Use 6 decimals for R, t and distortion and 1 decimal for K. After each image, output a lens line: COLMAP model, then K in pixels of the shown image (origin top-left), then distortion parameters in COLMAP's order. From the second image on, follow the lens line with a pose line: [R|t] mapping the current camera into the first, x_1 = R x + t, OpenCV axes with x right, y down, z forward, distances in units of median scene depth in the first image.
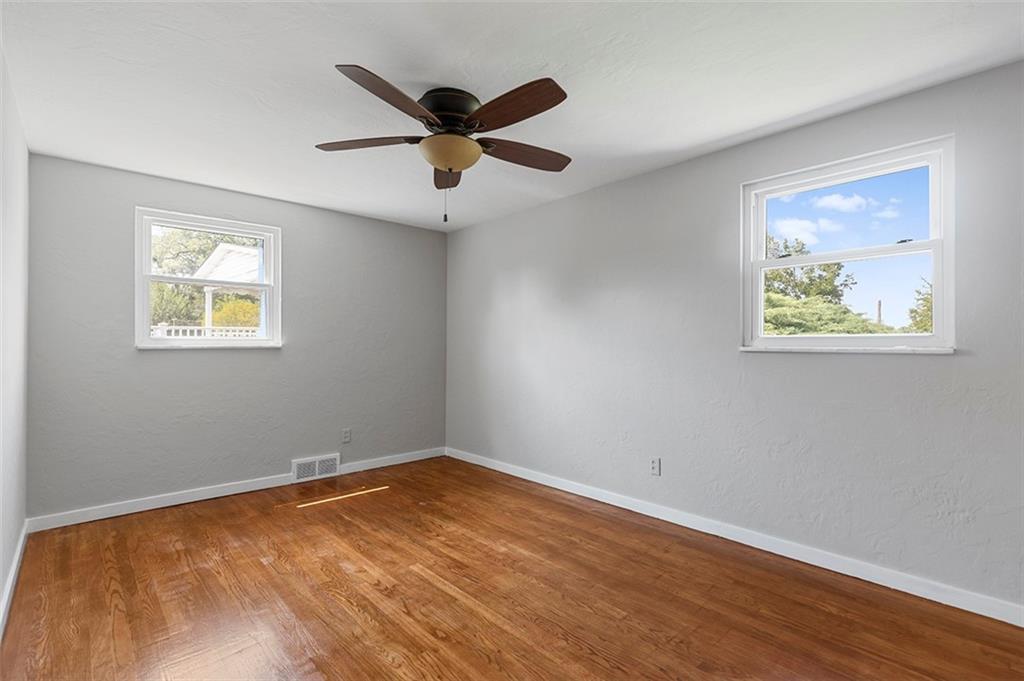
lens RADIAL K [[474.1, 0, 527.9], [0, 474.1, 342.0], [0, 0, 1]] dist [-0.001907, -0.000934]
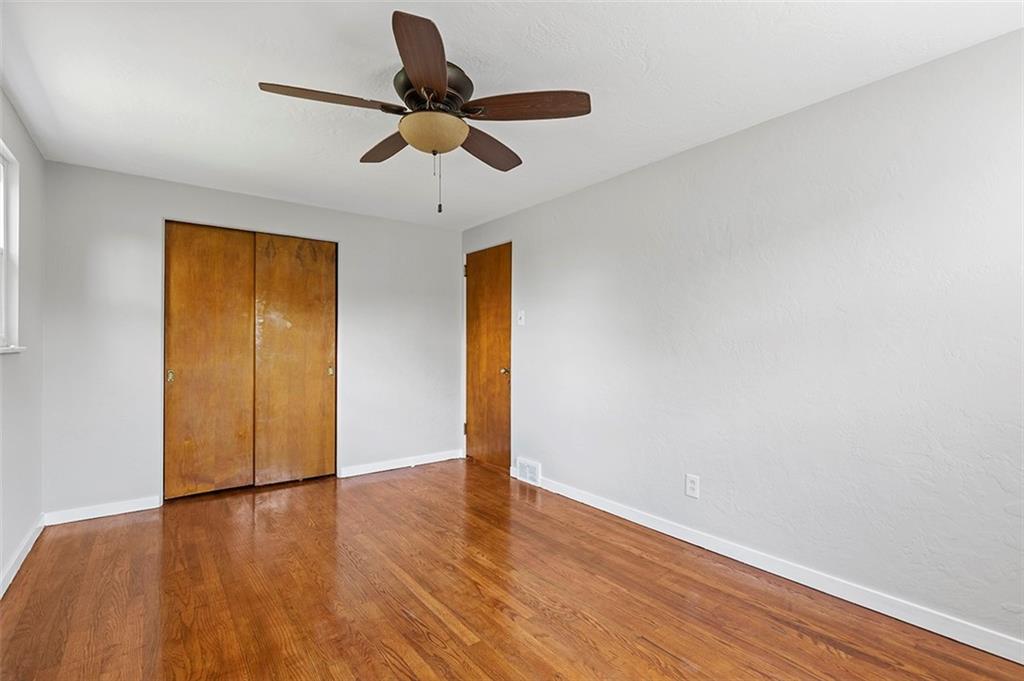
lens RADIAL K [[474.1, 0, 527.9], [0, 474.1, 342.0], [0, 0, 1]] dist [-0.001907, -0.000934]
pose [[-0.996044, -0.001597, 0.088851, -0.434101], [-0.002380, 0.999959, -0.008710, 0.007257], [-0.088833, -0.008887, -0.996007, 1.932550]]
